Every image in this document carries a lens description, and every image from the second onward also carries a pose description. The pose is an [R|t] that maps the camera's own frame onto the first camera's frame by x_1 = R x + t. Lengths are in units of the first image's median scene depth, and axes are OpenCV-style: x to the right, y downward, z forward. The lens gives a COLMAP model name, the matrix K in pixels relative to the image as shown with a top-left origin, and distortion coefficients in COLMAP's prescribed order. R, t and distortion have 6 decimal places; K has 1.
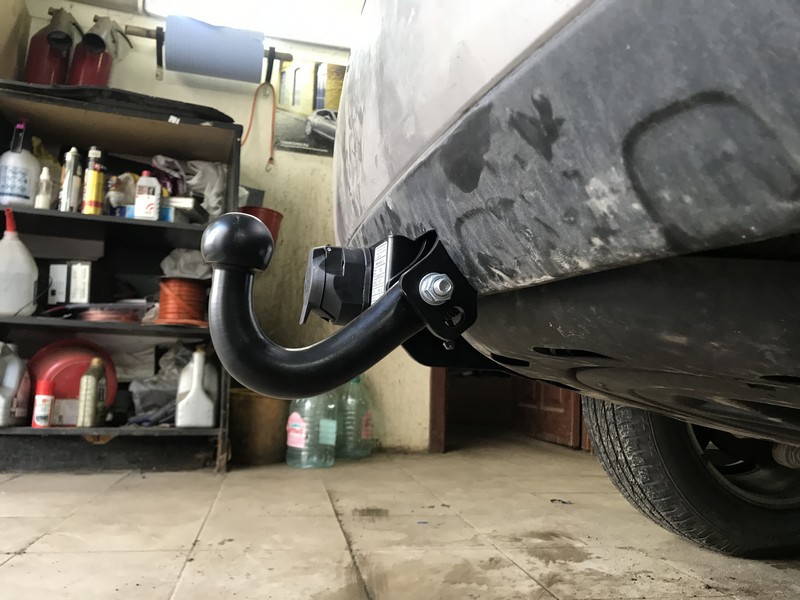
lens RADIAL K [[654.6, 0, 412.4], [0, 654.6, 298.9], [0, 0, 1]] dist [0.007732, -0.004151]
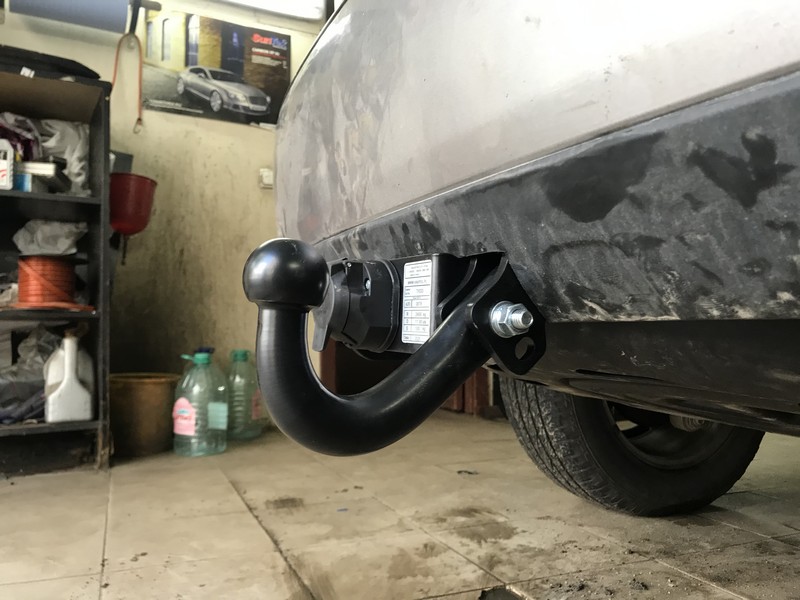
lens RADIAL K [[652.8, 0, 397.8], [0, 652.8, 290.4], [0, 0, 1]] dist [-0.025803, 0.057047]
pose [[0.977589, -0.024791, 0.209058, -0.100936], [0.013743, 0.998439, 0.054136, -0.035969], [-0.210074, -0.050049, 0.976404, 0.057435]]
